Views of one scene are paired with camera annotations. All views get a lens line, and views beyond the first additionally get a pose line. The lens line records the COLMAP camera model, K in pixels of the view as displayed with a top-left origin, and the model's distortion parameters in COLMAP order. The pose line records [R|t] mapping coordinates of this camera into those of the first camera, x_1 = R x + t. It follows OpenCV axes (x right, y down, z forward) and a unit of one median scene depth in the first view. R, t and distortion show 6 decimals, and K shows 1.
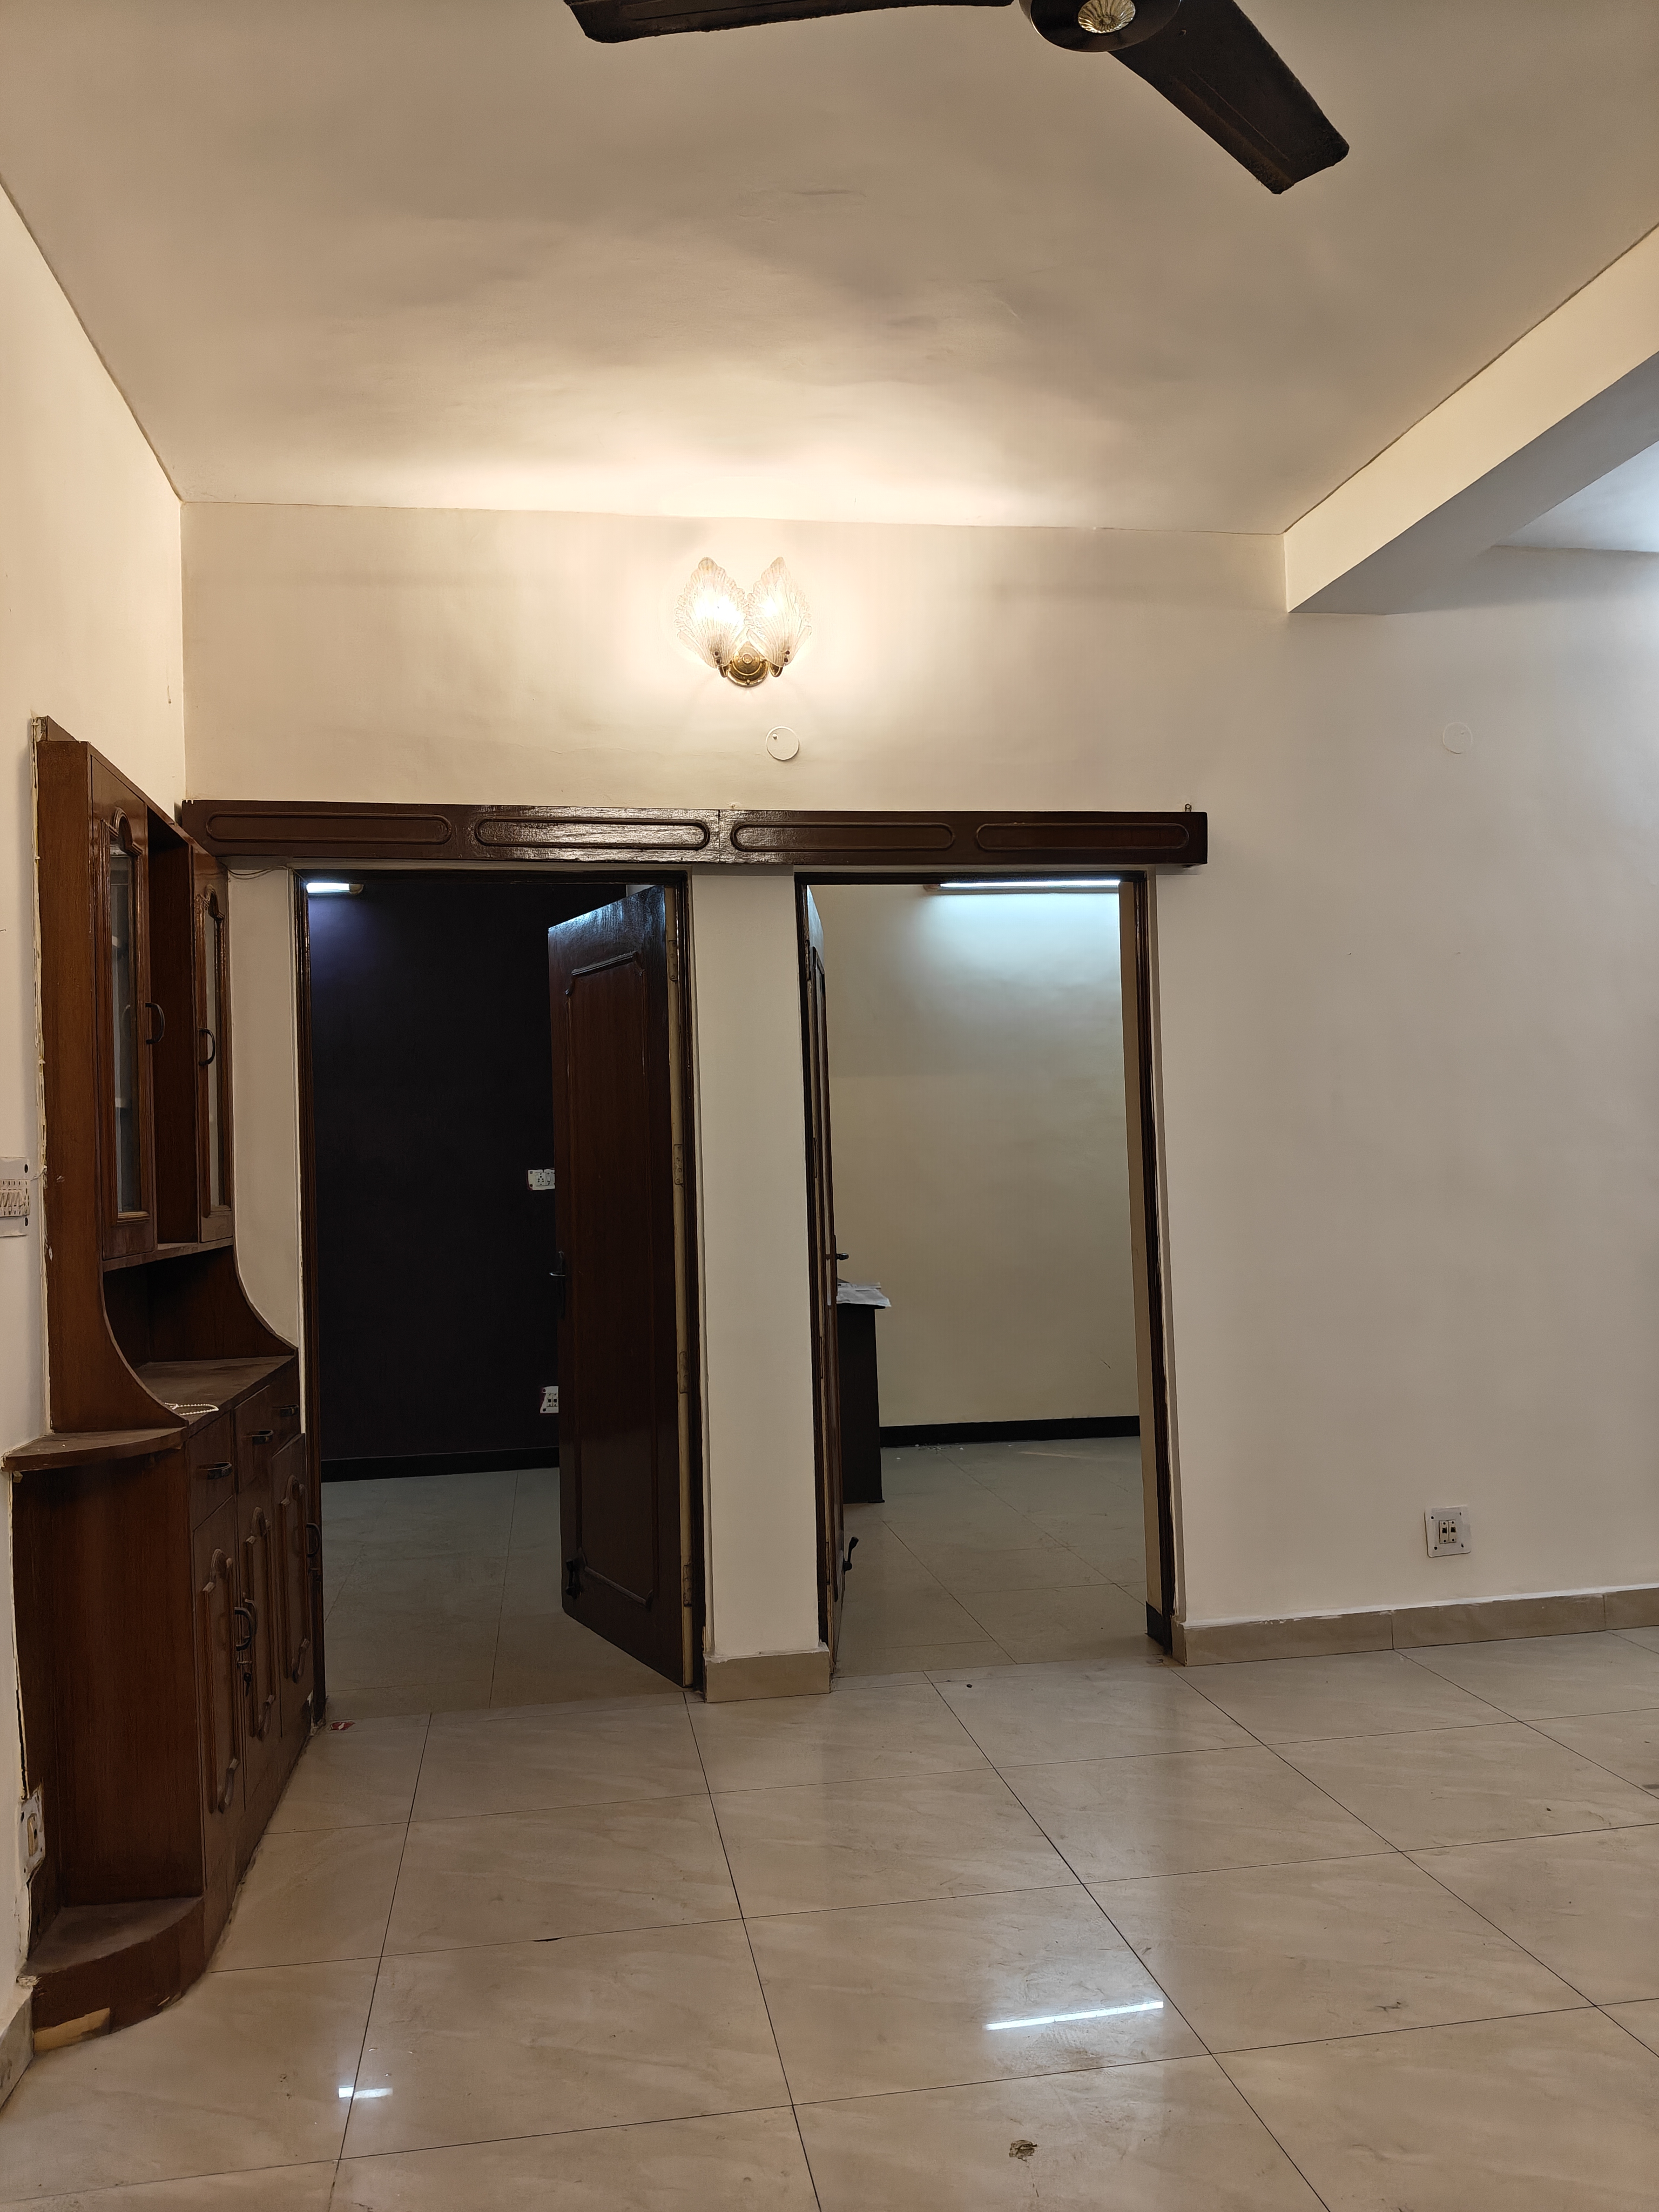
lens RADIAL K [[1720.6, 0, 822.4], [0, 1720.6, 1146.9], [0, 0, 1]] dist [0.067394, -0.111483]
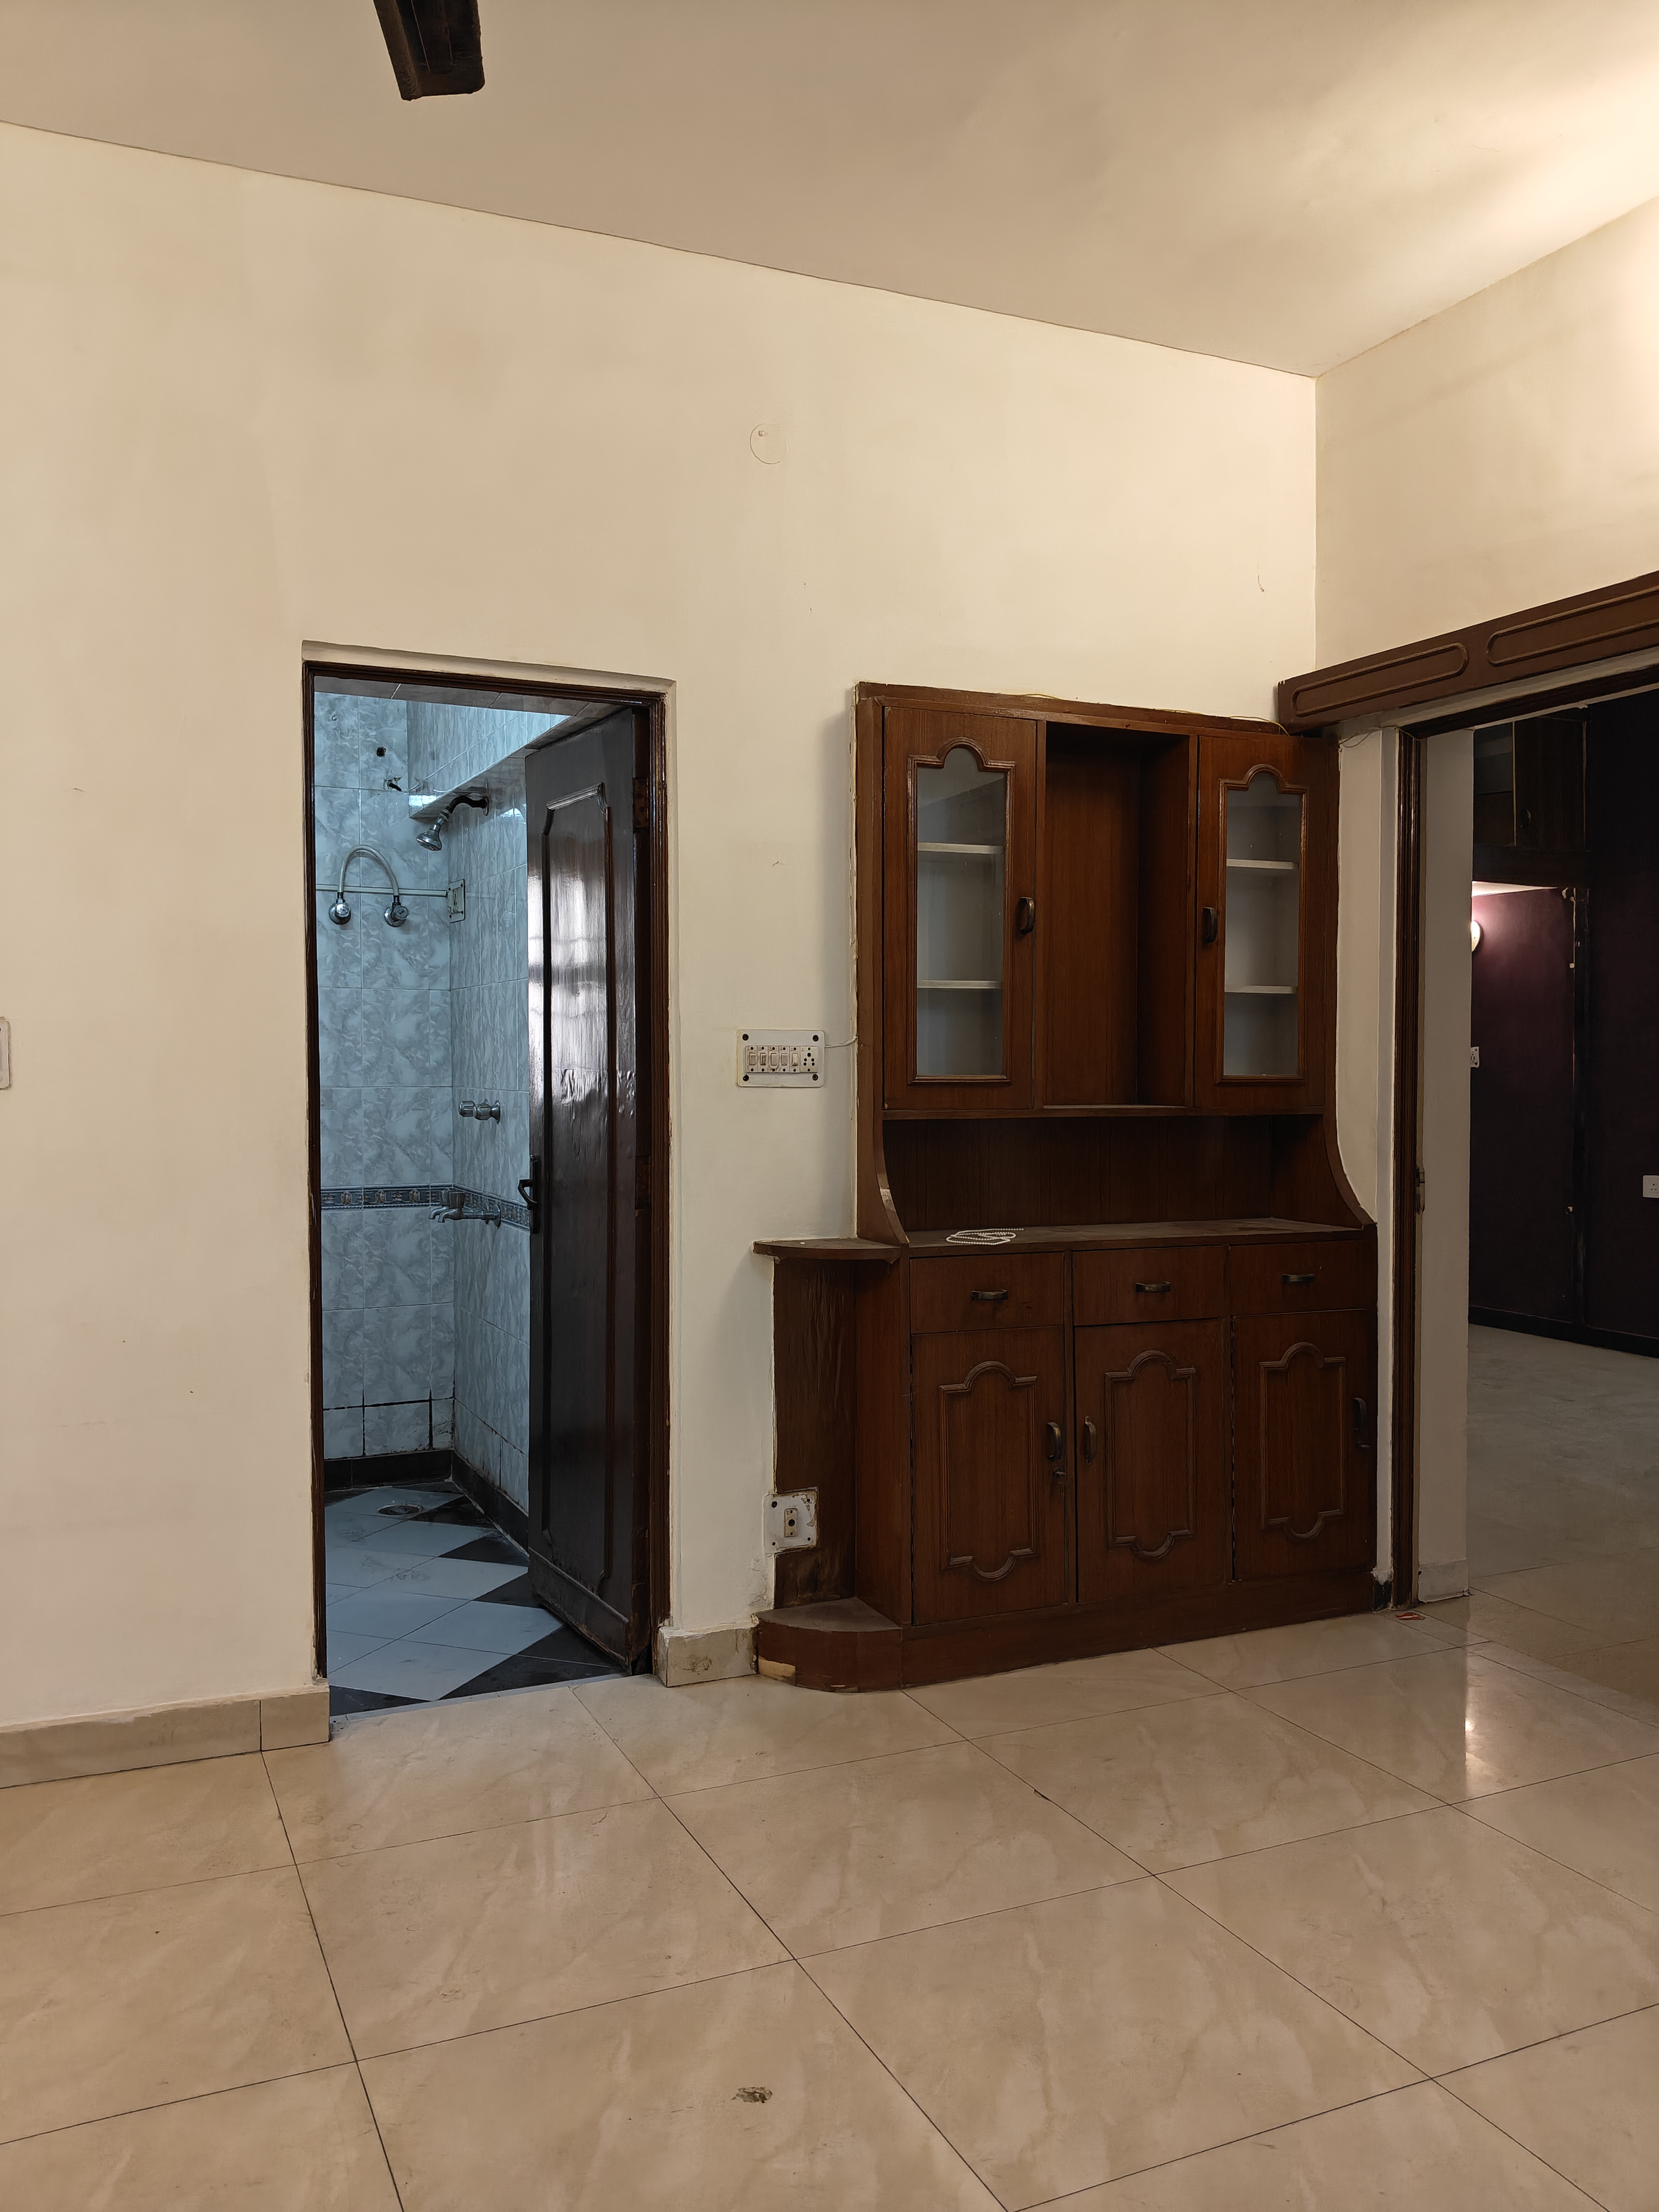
lens RADIAL K [[1720.6, 0, 815.6], [0, 1720.6, 1092.1], [0, 0, 1]] dist [0.067394, -0.111483]
pose [[0.262383, 0.044711, -0.963928, 0.765156], [0.008626, 0.998777, 0.048676, -0.009456], [0.964925, -0.021087, 0.261676, 0.602445]]
